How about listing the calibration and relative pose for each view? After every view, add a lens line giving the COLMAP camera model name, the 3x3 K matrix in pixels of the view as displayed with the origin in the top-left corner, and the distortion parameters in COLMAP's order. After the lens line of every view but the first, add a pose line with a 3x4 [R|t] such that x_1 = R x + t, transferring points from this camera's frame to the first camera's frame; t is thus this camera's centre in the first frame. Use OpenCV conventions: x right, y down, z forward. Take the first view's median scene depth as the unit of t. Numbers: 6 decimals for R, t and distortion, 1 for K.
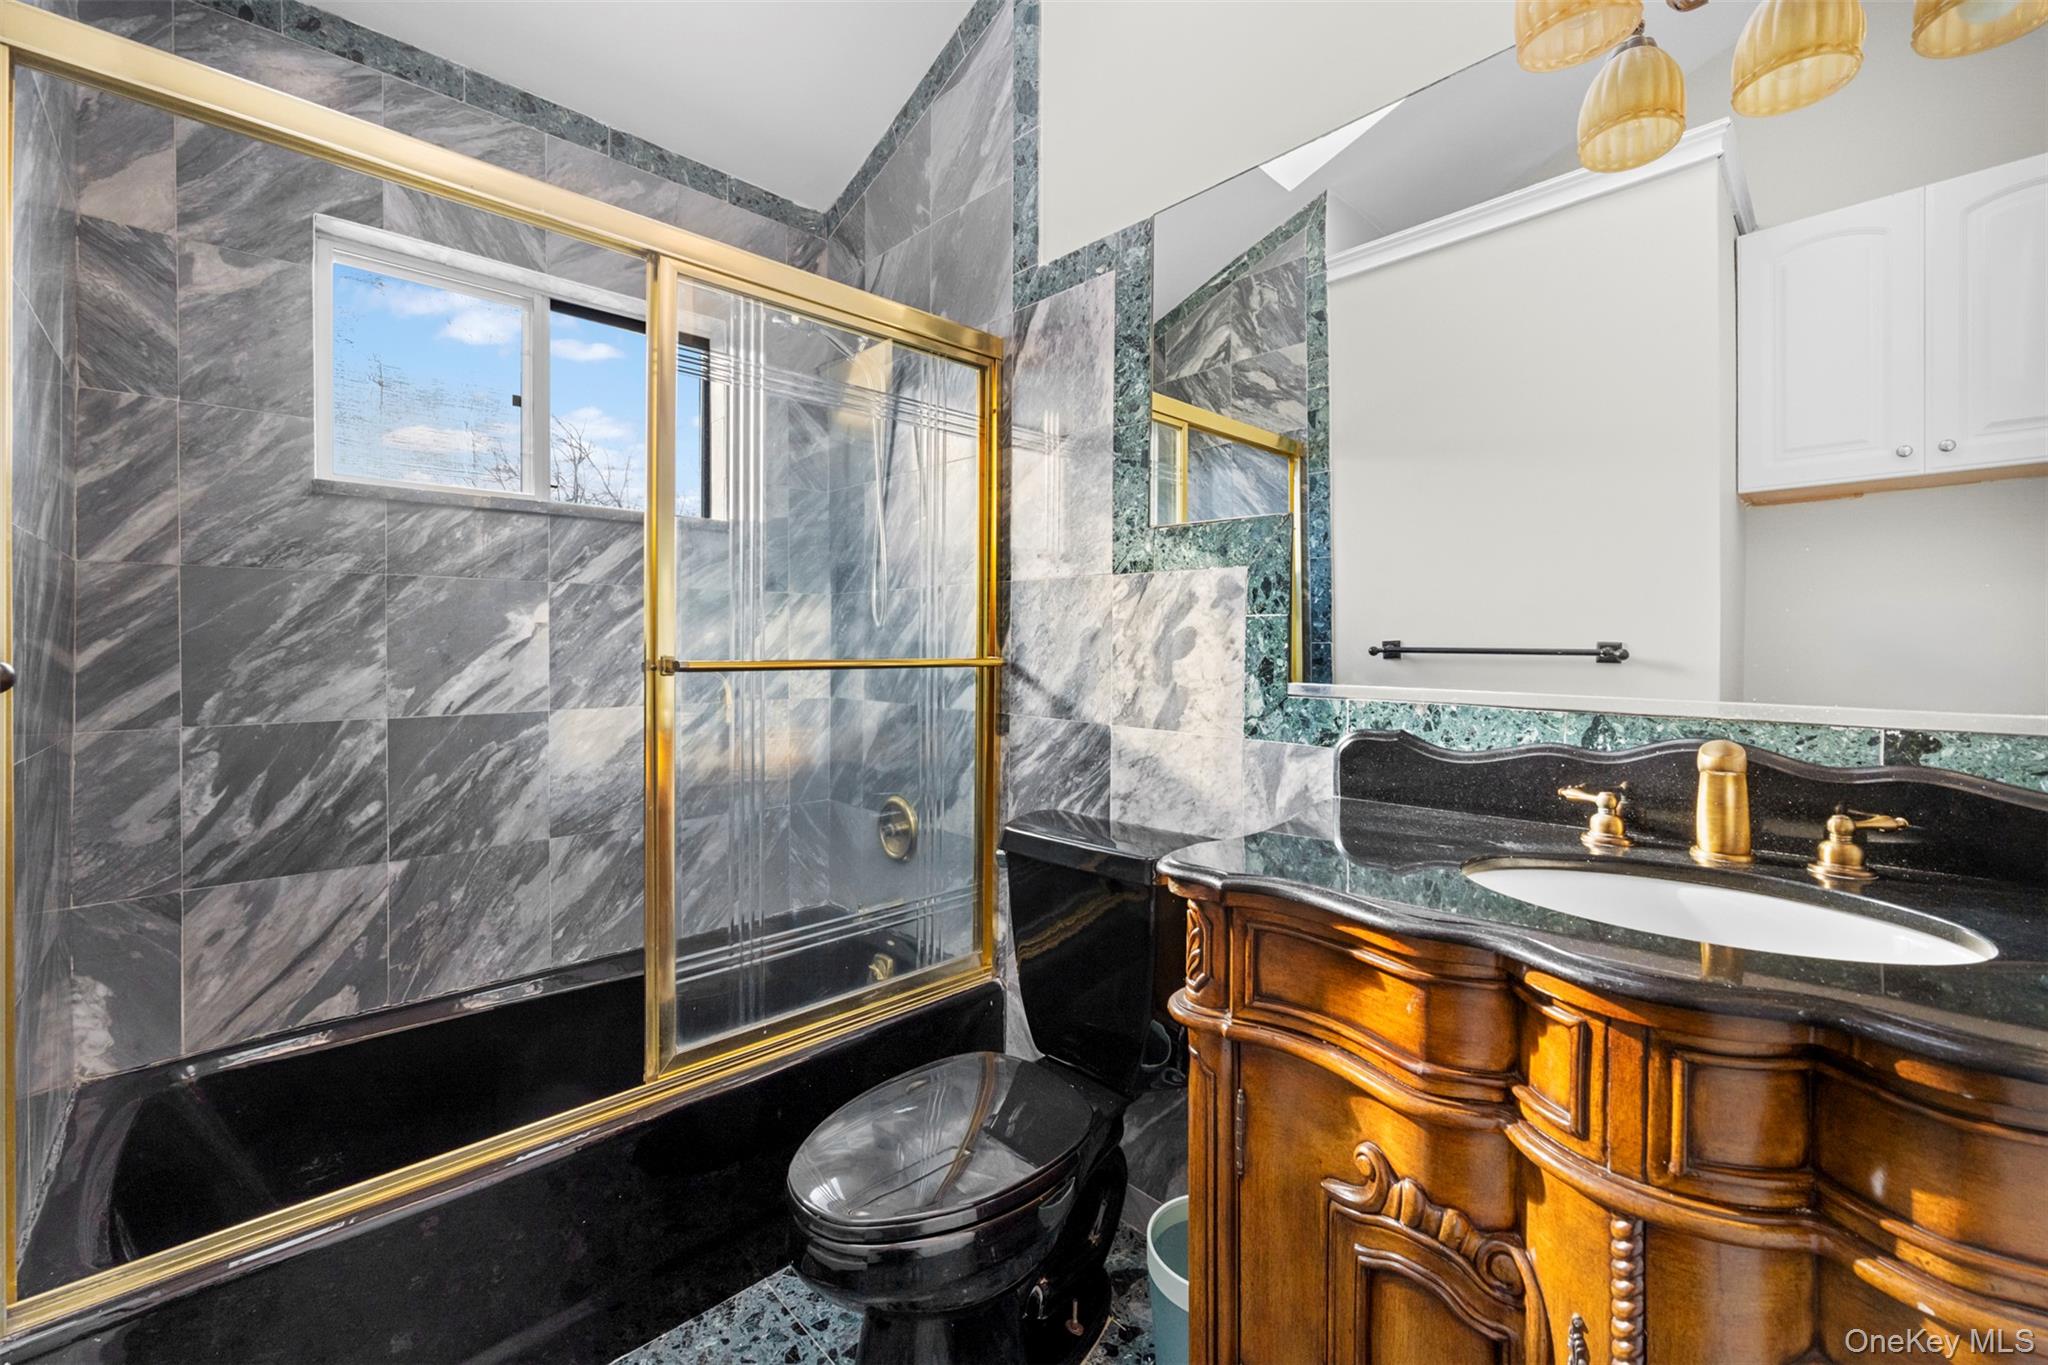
lens RADIAL K [[837.8, 0, 1028.7], [0, 837.8, 659.4], [0, 0, 1]] dist [0.001122, -0.000848]
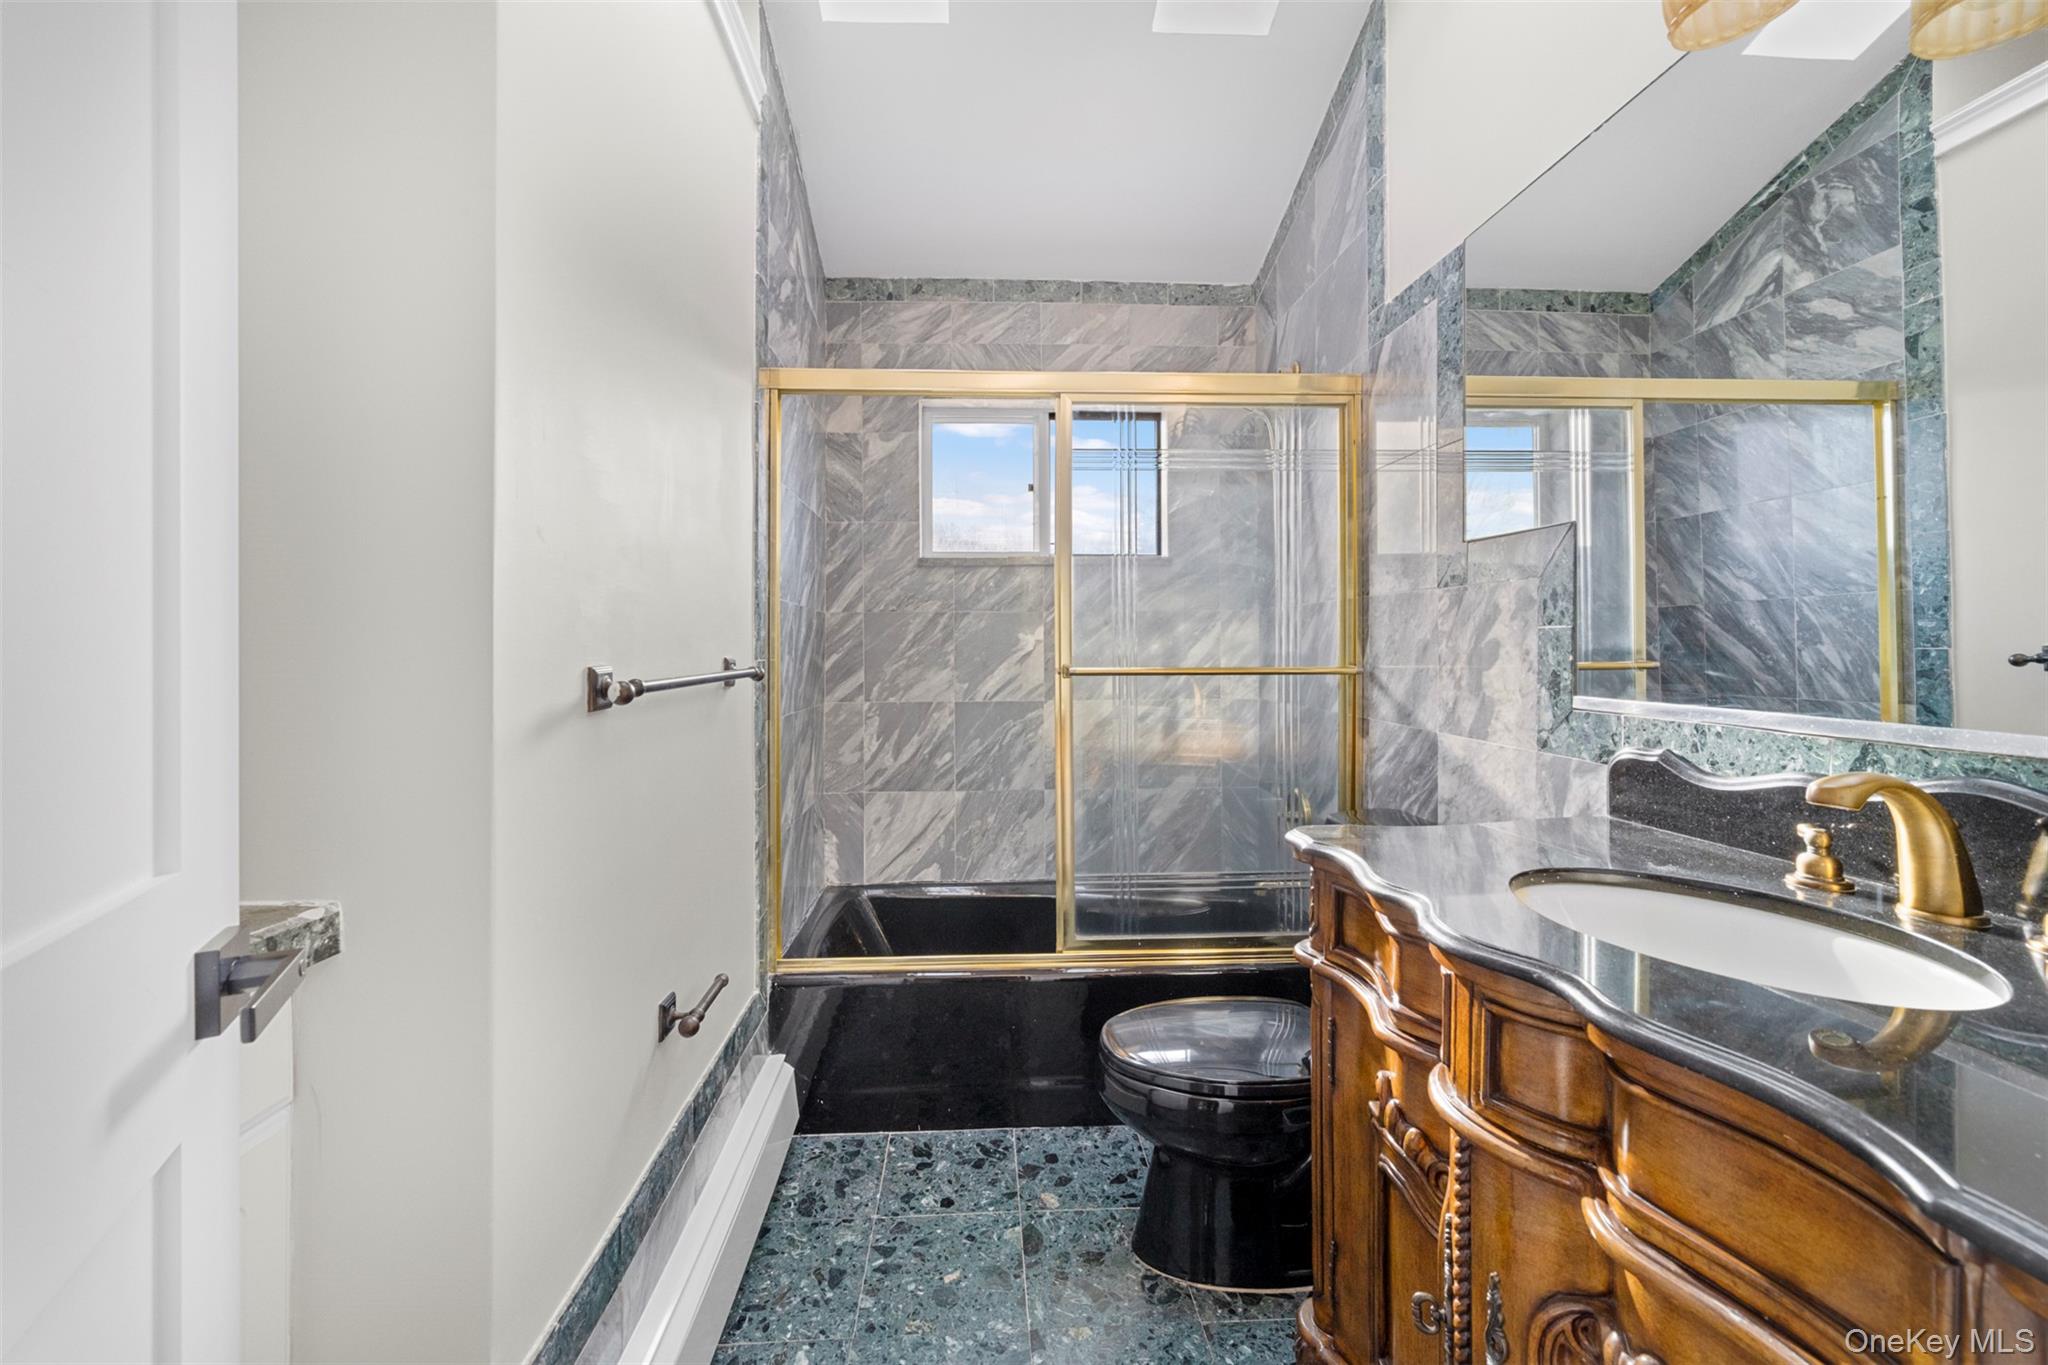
lens RADIAL K [[837.8, 0, 1011.7], [0, 837.8, 664.0], [0, 0, 1]] dist [0.001122, -0.000848]
pose [[0.749083, 0.006282, -0.662446, 0.385951], [-0.005158, 0.999980, 0.003650, -0.007920], [0.662456, 0.000682, 0.749101, -0.132548]]
